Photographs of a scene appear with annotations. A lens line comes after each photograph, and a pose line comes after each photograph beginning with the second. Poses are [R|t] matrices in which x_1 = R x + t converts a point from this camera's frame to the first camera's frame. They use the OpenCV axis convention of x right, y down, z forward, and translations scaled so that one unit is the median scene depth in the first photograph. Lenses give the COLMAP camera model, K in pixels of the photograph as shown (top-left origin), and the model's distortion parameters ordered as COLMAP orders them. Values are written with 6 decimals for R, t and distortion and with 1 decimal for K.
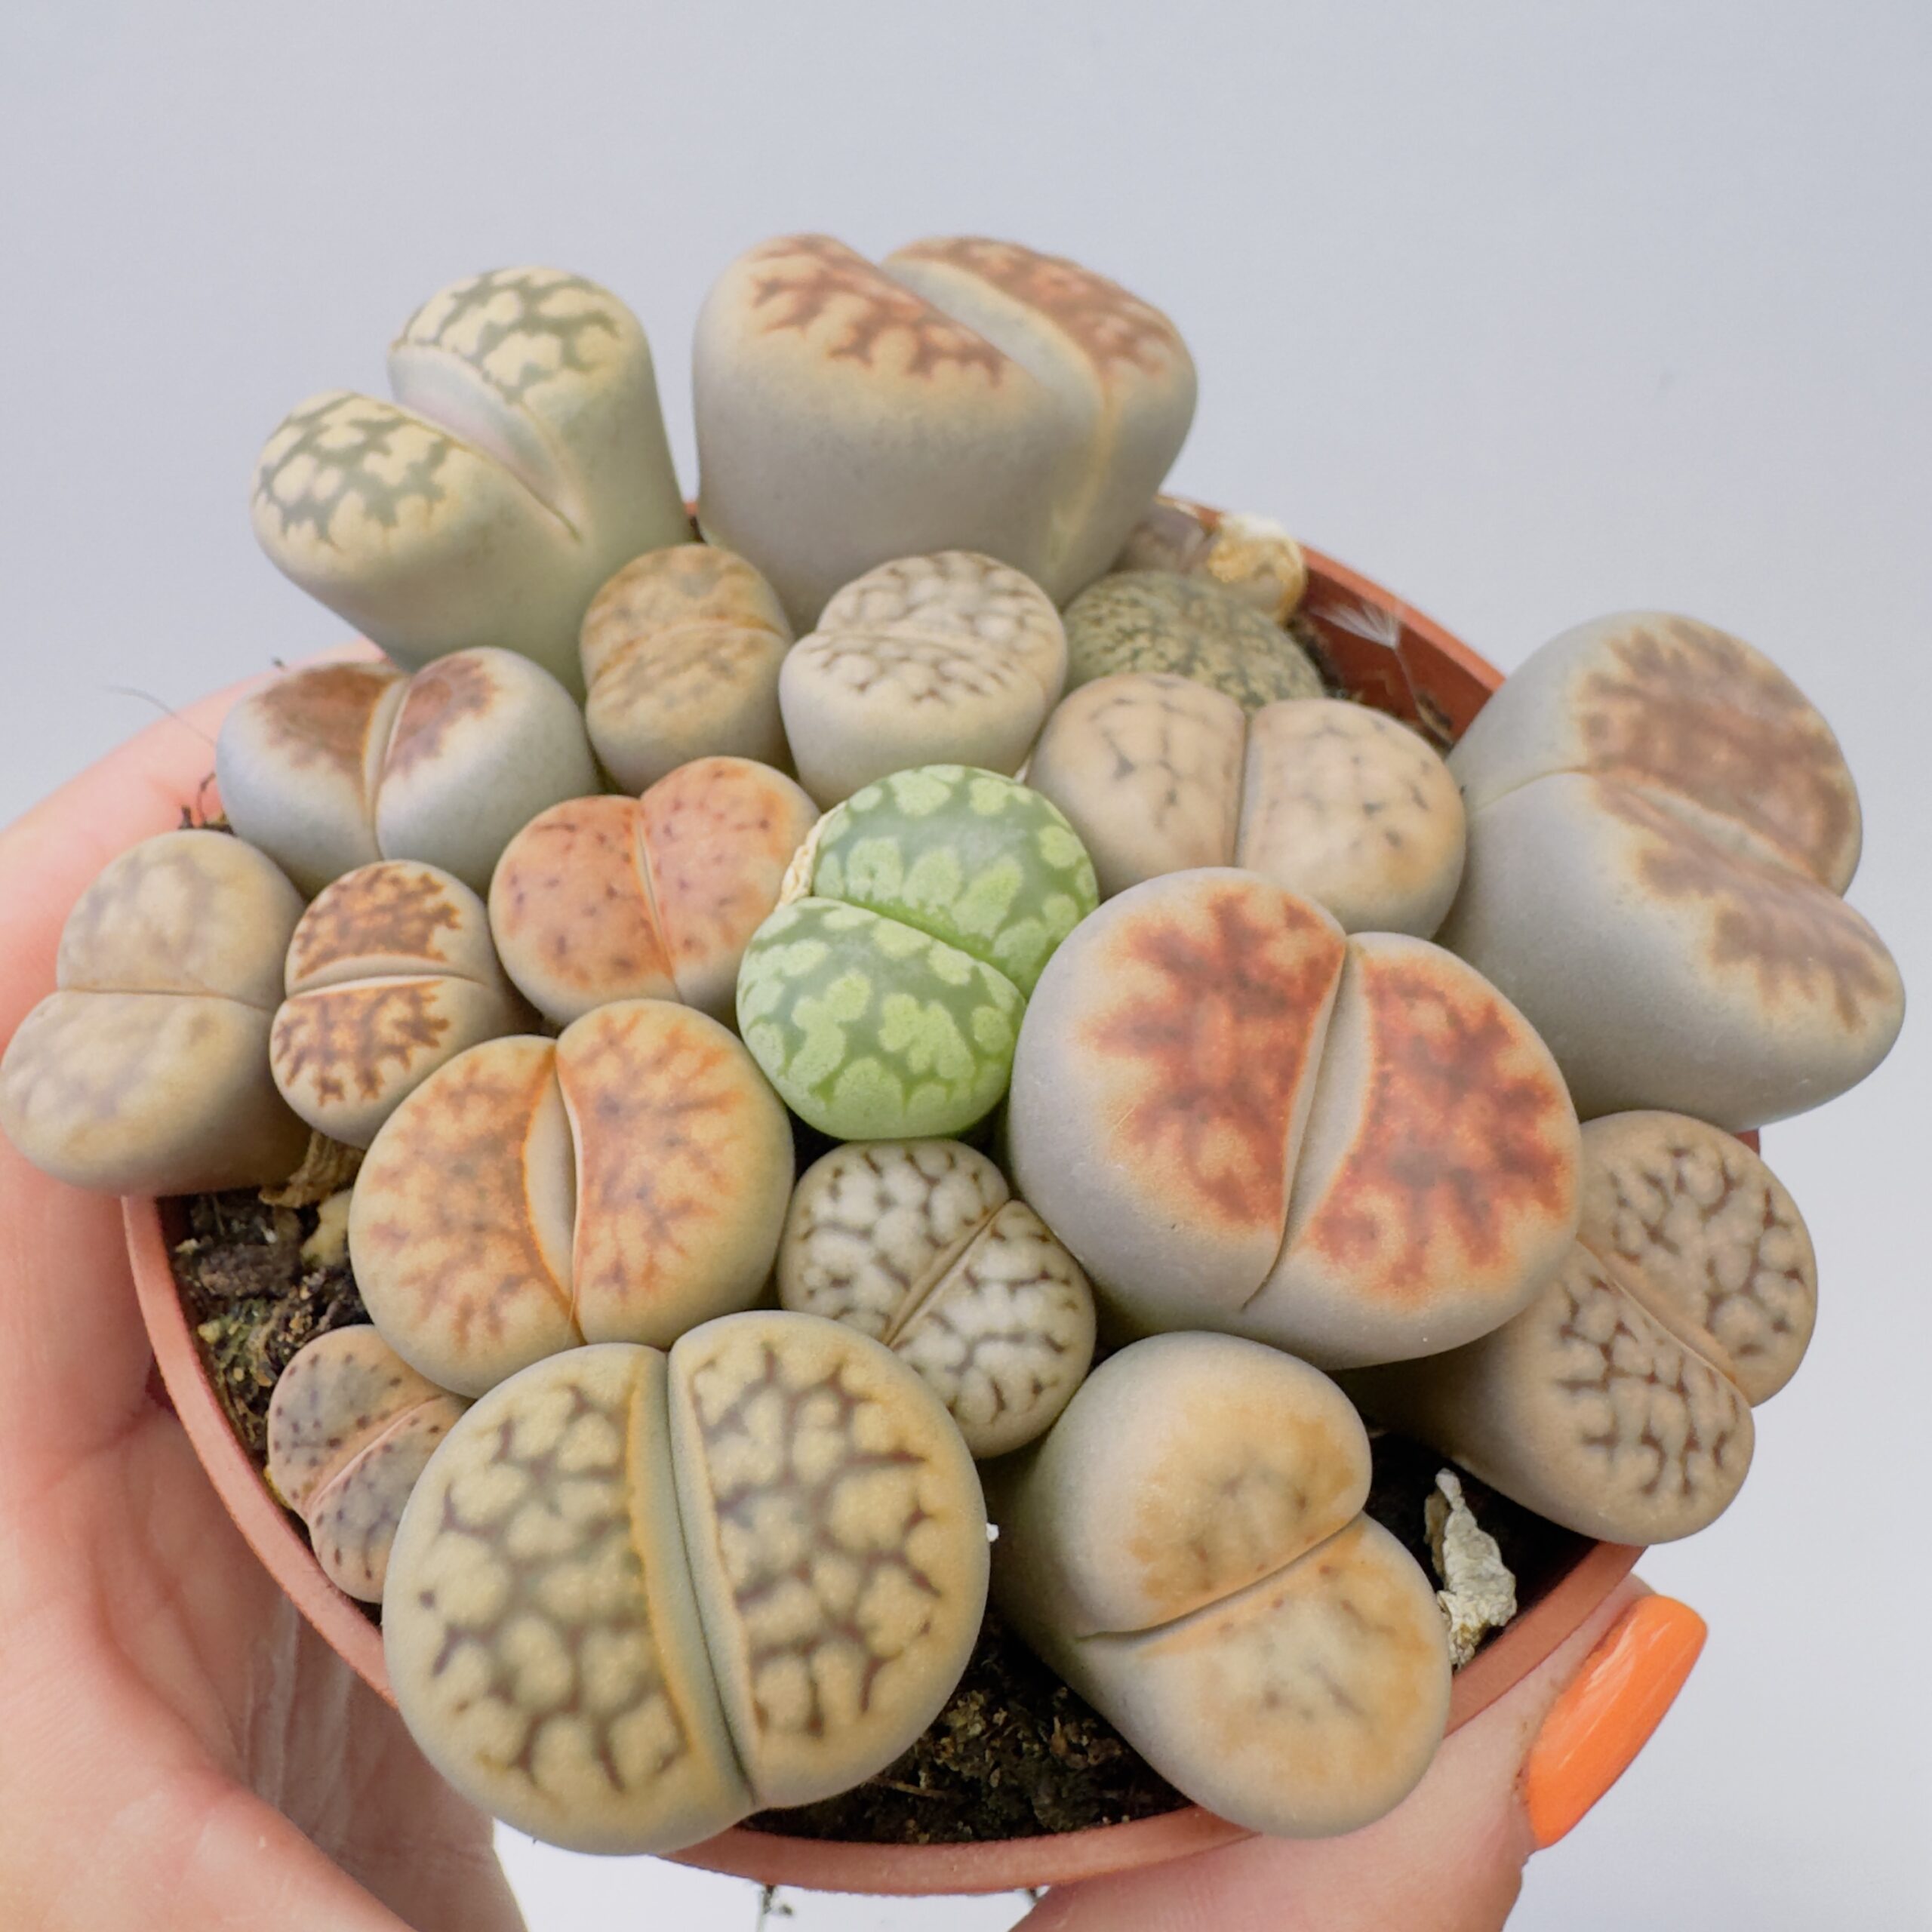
lens RADIAL K [[1925.3, 0, 929.4], [0, 1925.3, 965.9], [0, 0, 1]] dist [-0.011129, -0.002959]
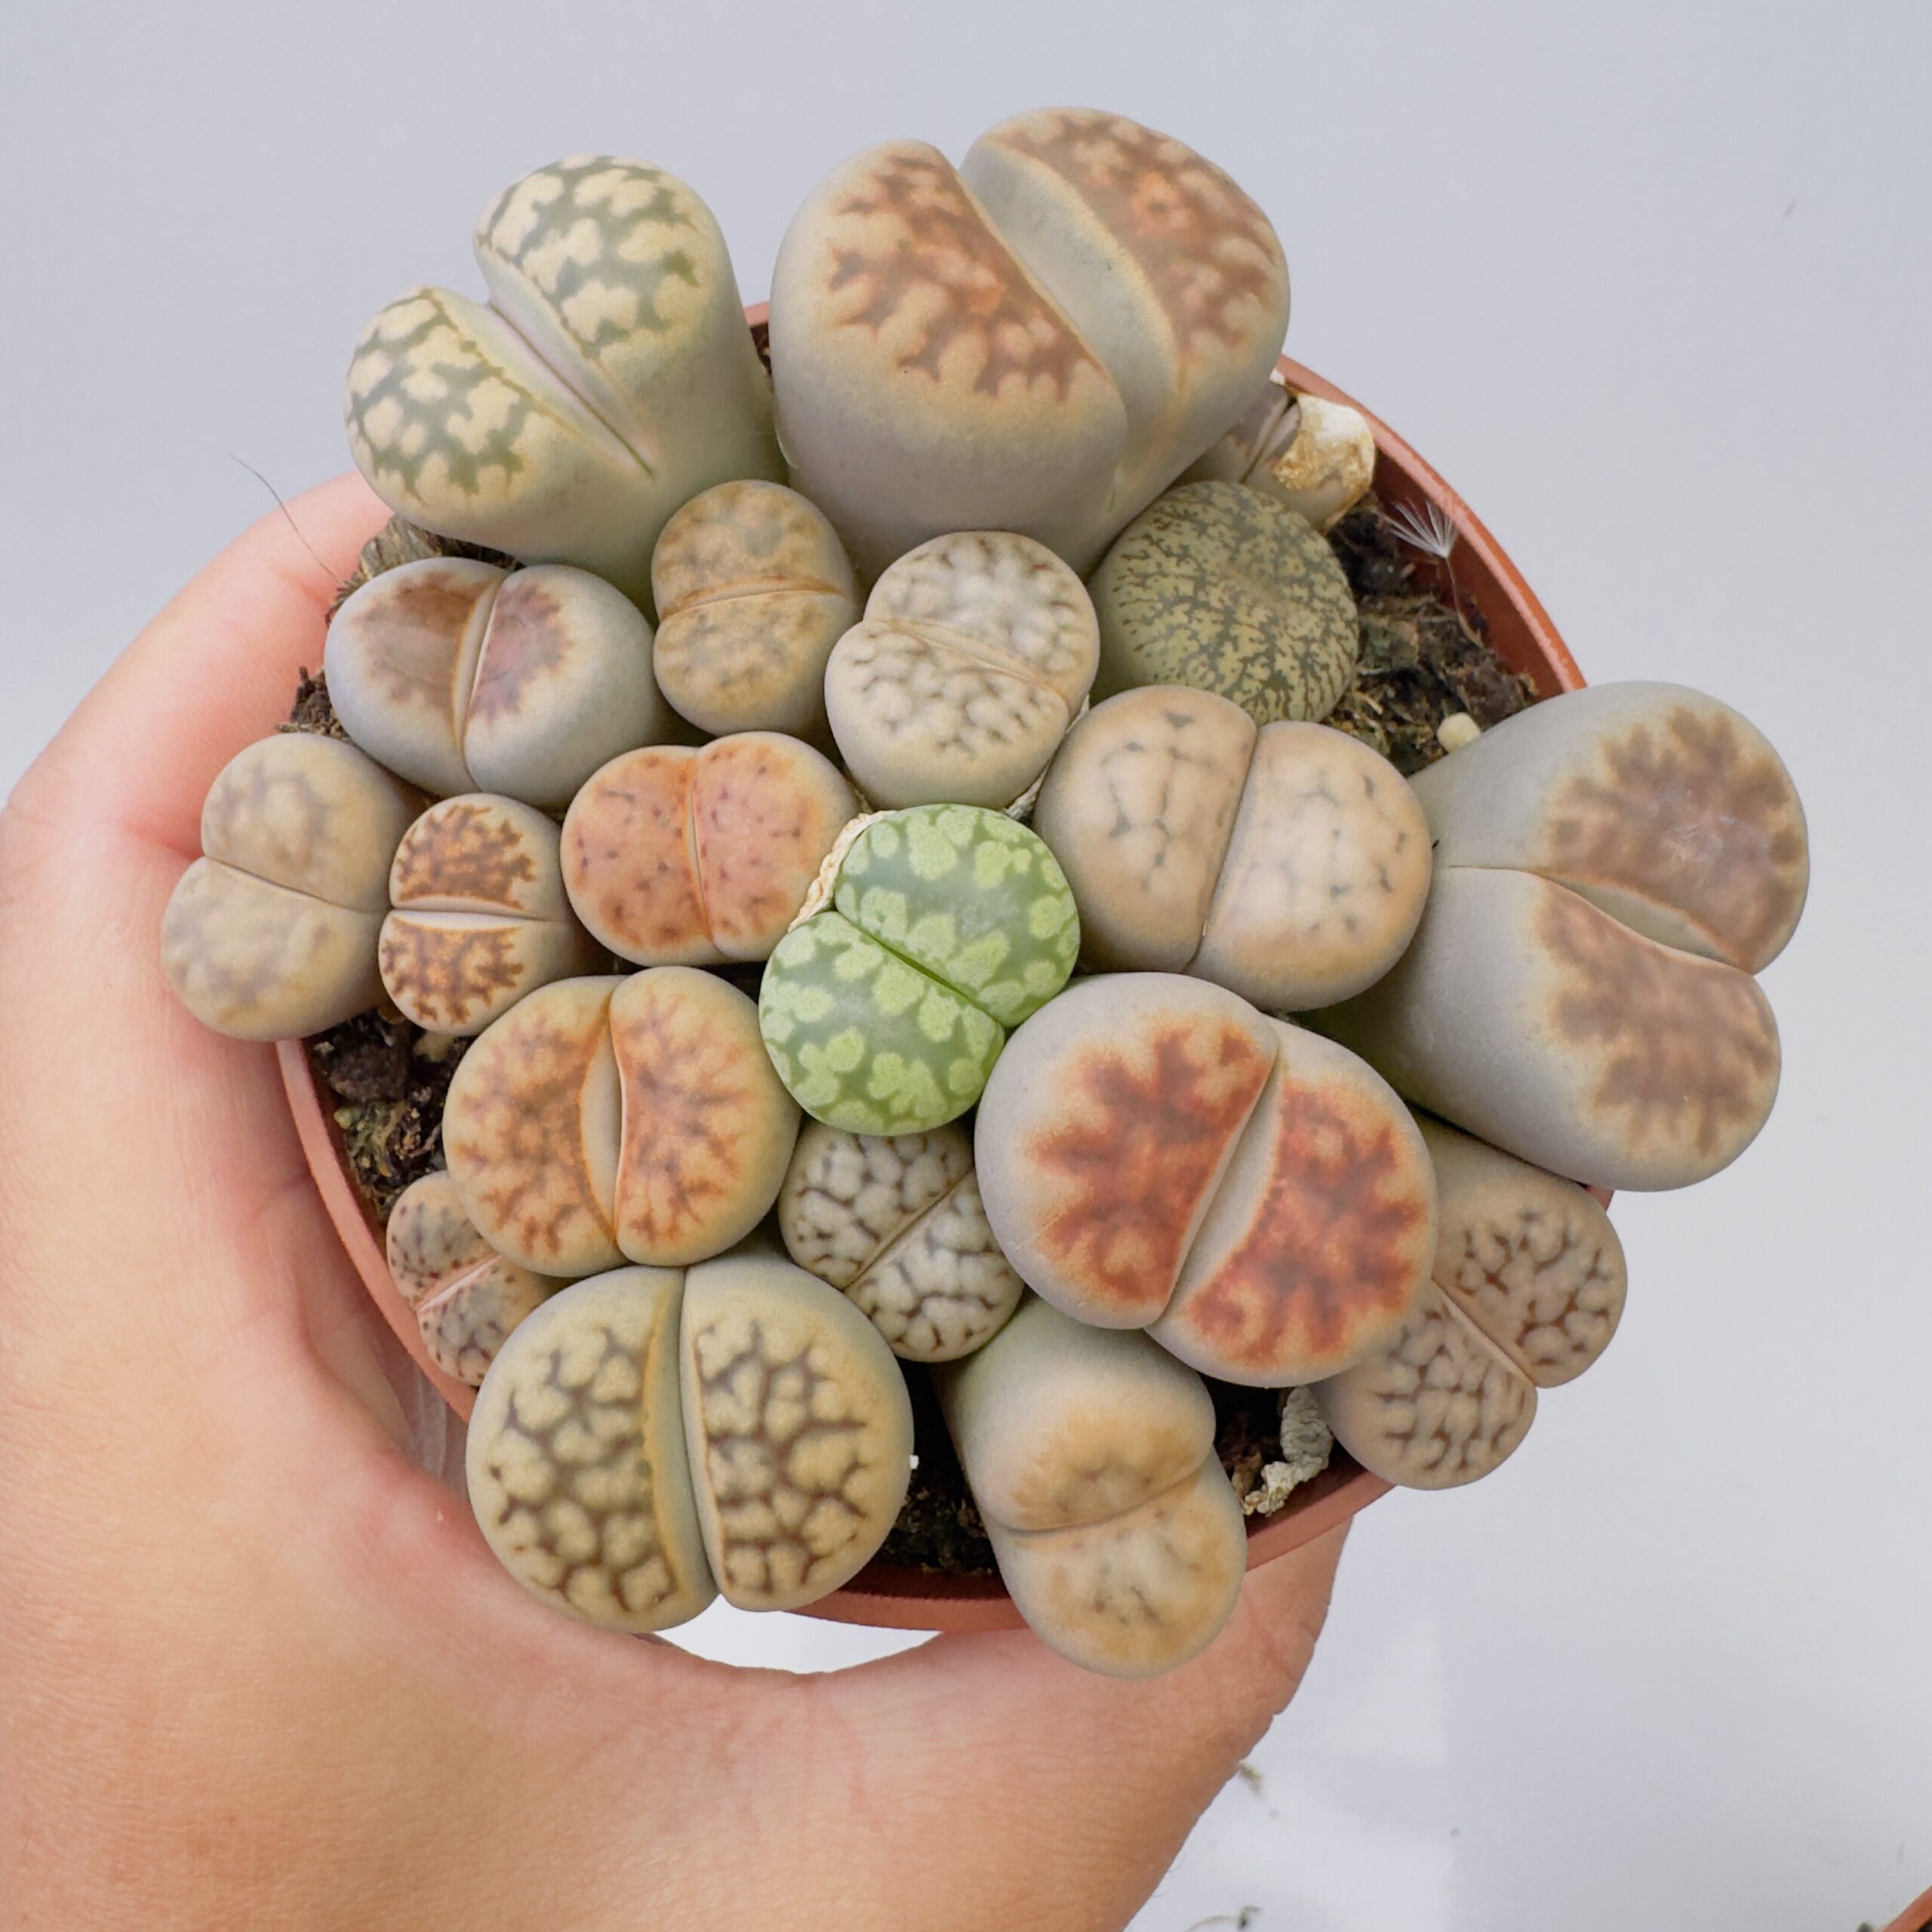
lens RADIAL K [[1856.3, 0, 932.7], [0, 1856.3, 743.6], [0, 0, 1]] dist [-0.006283, -0.003552]
pose [[0.990863, 0.123569, -0.054047, 0.048446], [-0.087697, 0.894742, 0.437888, -0.643052], [0.102468, -0.429147, 0.897404, 0.055415]]
